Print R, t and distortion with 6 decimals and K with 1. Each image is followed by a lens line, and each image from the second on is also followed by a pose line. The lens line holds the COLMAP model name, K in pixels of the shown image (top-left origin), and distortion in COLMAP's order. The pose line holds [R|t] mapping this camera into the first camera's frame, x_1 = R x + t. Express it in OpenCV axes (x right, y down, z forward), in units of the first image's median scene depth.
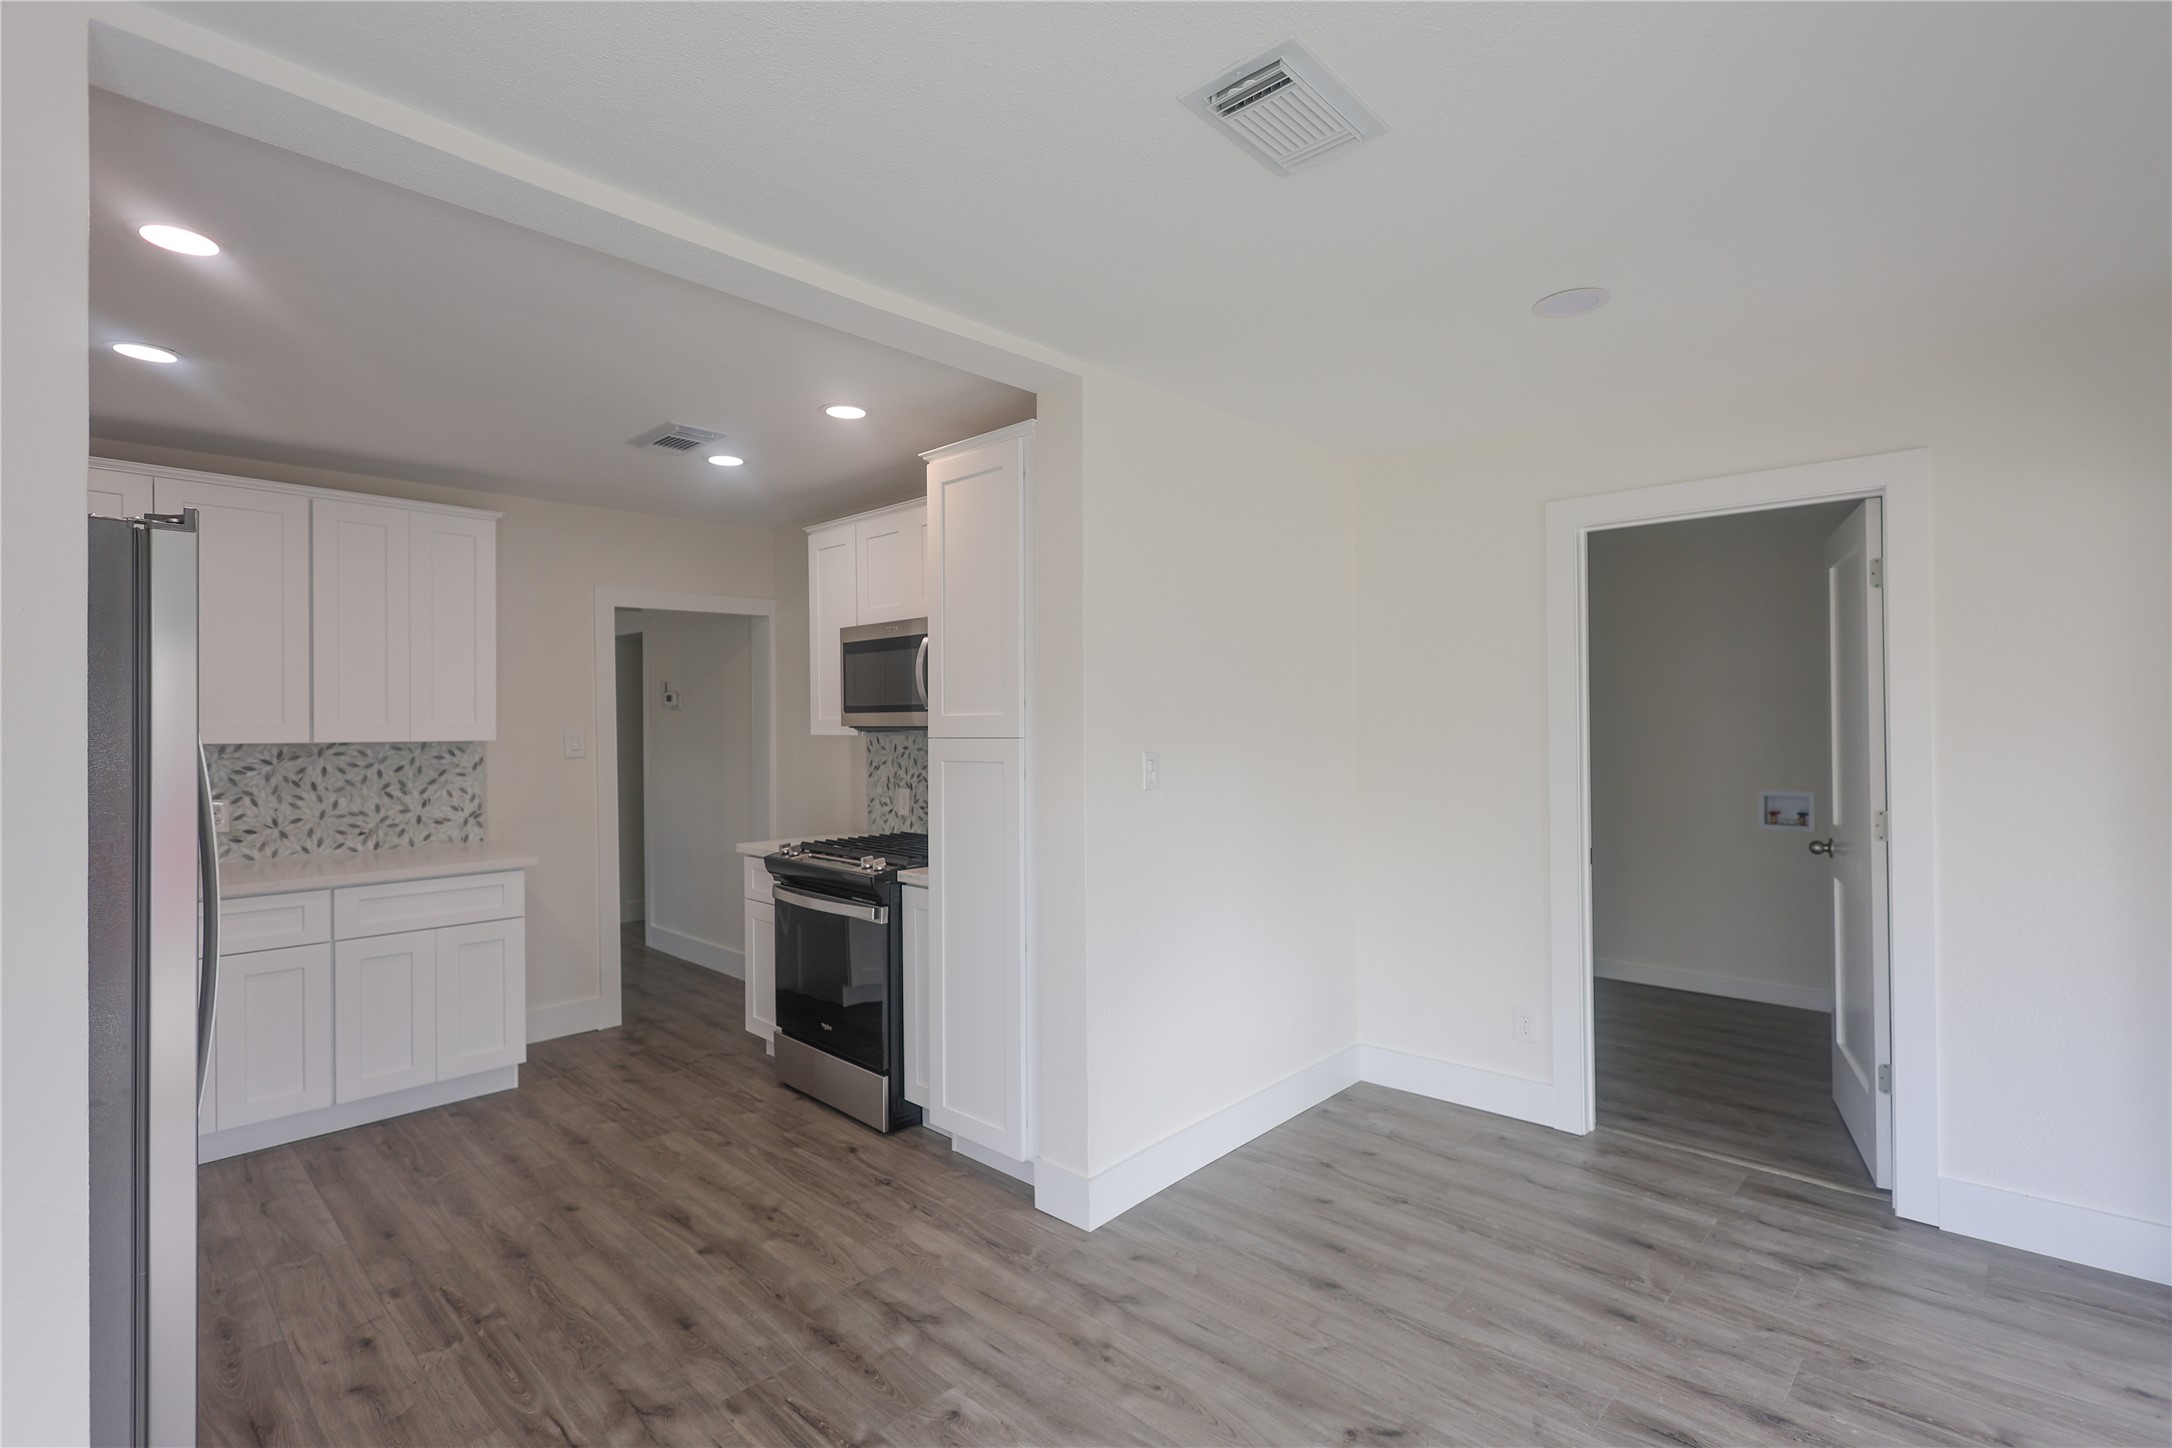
lens RADIAL K [[1004.6, 0, 1084.4], [0, 1004.6, 727.6], [0, 0, 1]] dist [0.002903, 0.000352]
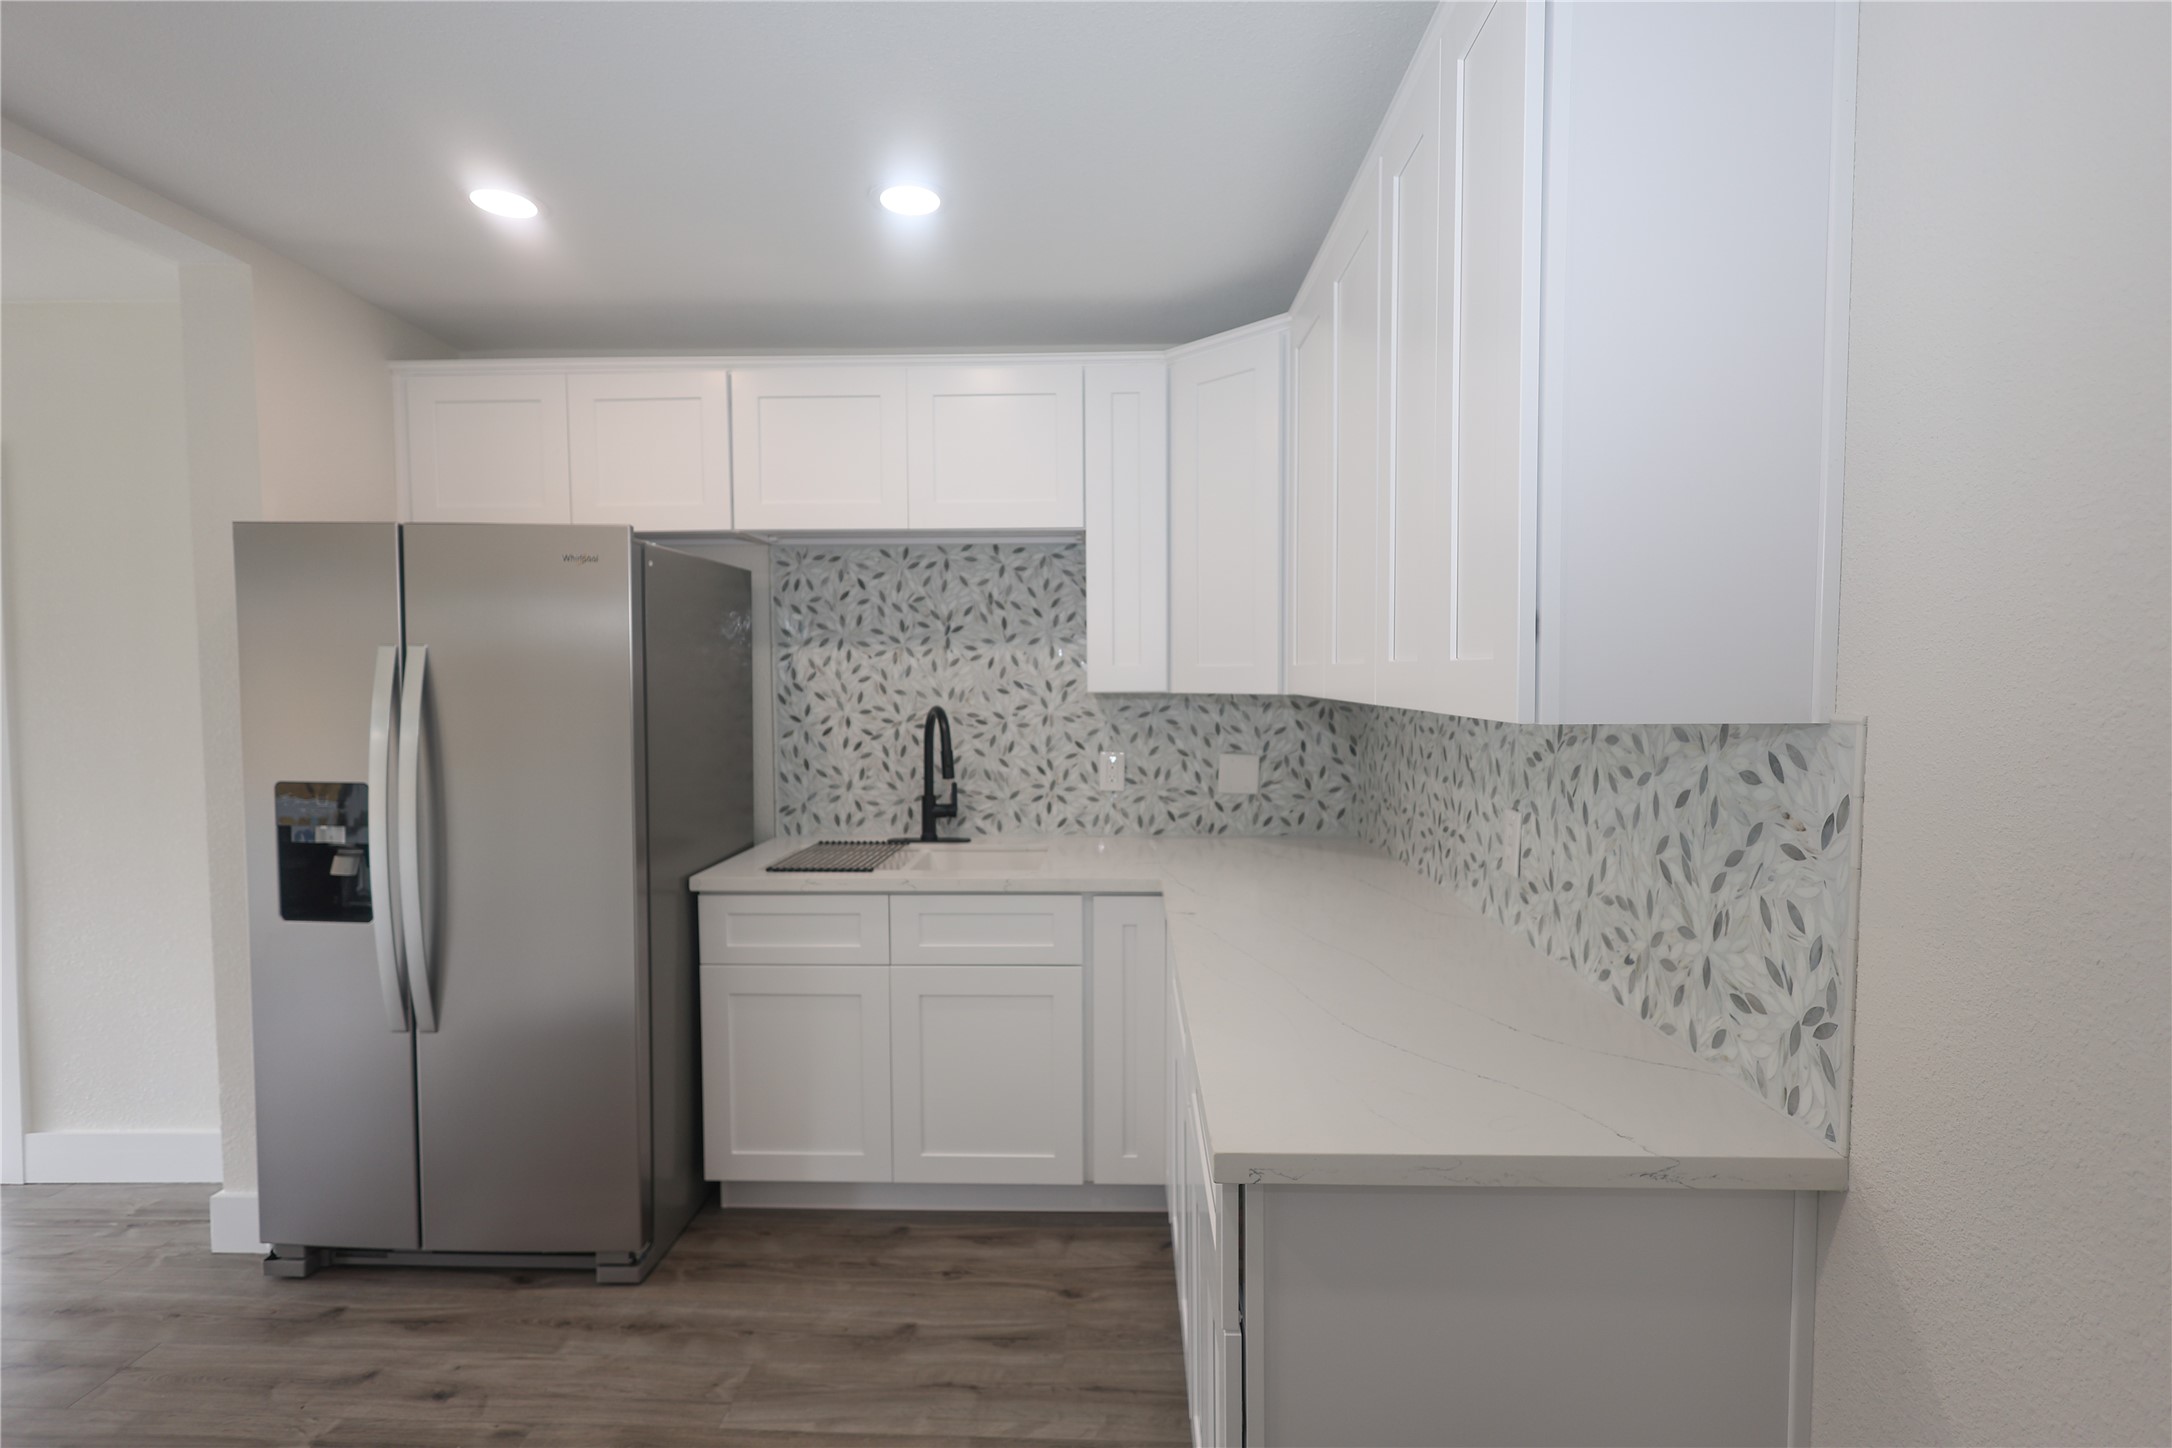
lens RADIAL K [[1004.6, 0, 1083.1], [0, 1004.6, 724.4], [0, 0, 1]] dist [0.002903, 0.000352]
pose [[-0.745852, 0.042439, -0.664758, -0.382652], [0.007681, 0.998450, 0.055124, -0.002894], [0.666067, 0.036008, -0.745022, 1.321699]]
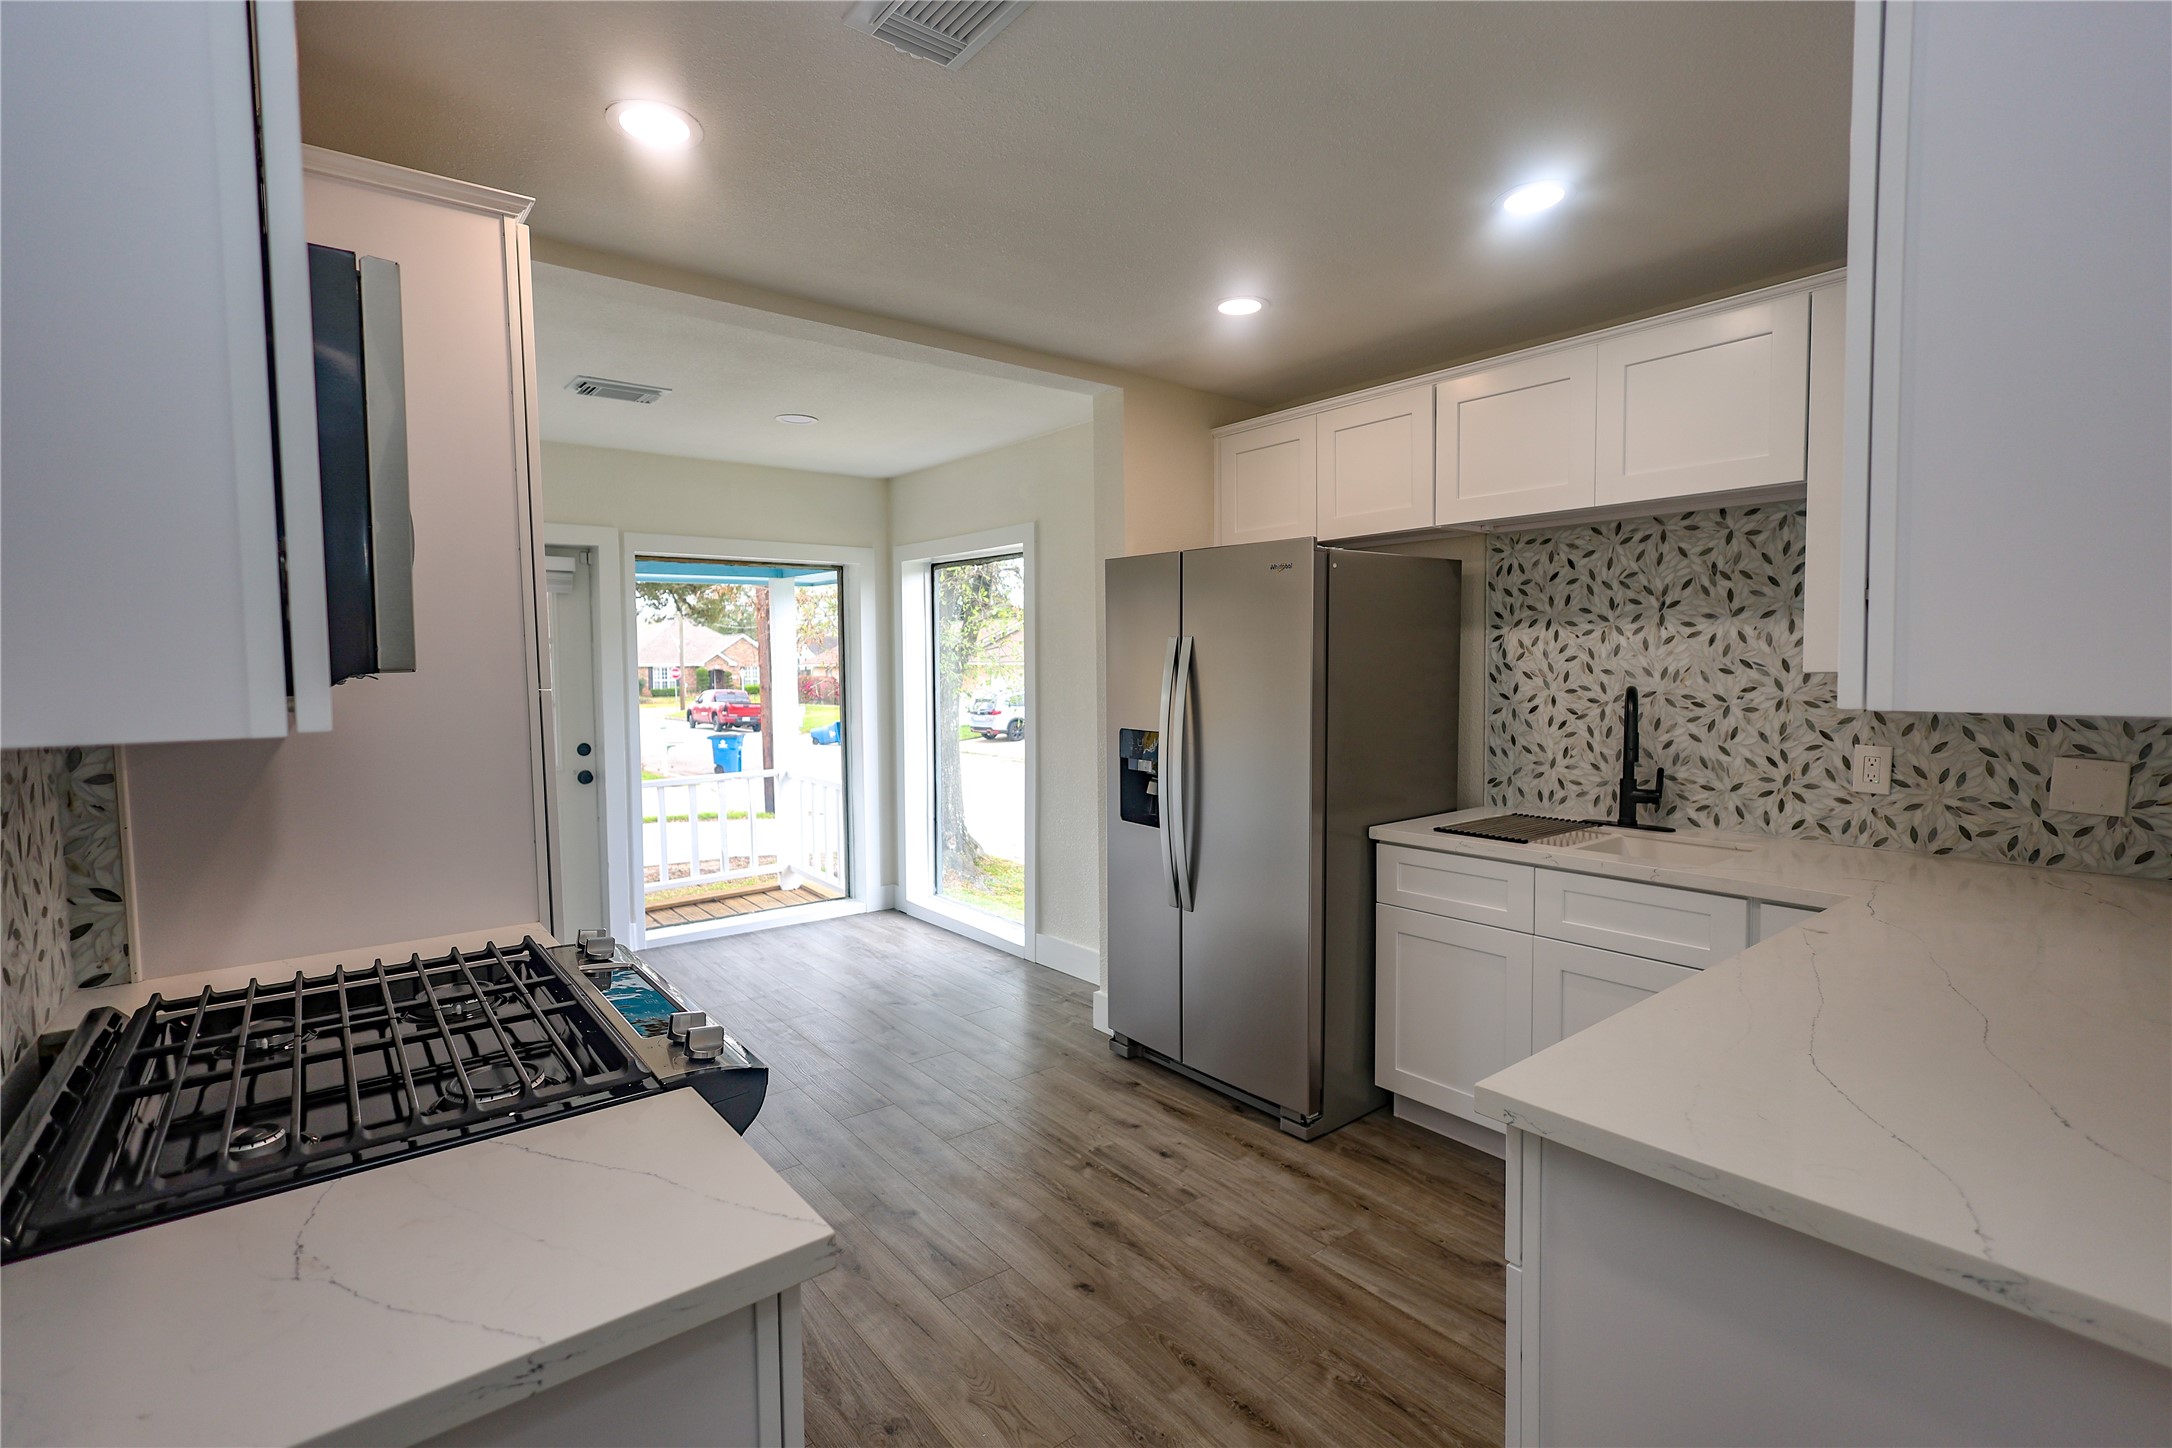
lens RADIAL K [[1004.6, 0, 1093.7], [0, 1004.6, 717.5], [0, 0, 1]] dist [0.002903, 0.000352]
pose [[-0.991676, 0.010896, 0.128299, -0.527506], [0.018436, 0.998162, 0.057731, -0.002304], [-0.127434, 0.059616, -0.990054, 1.473574]]
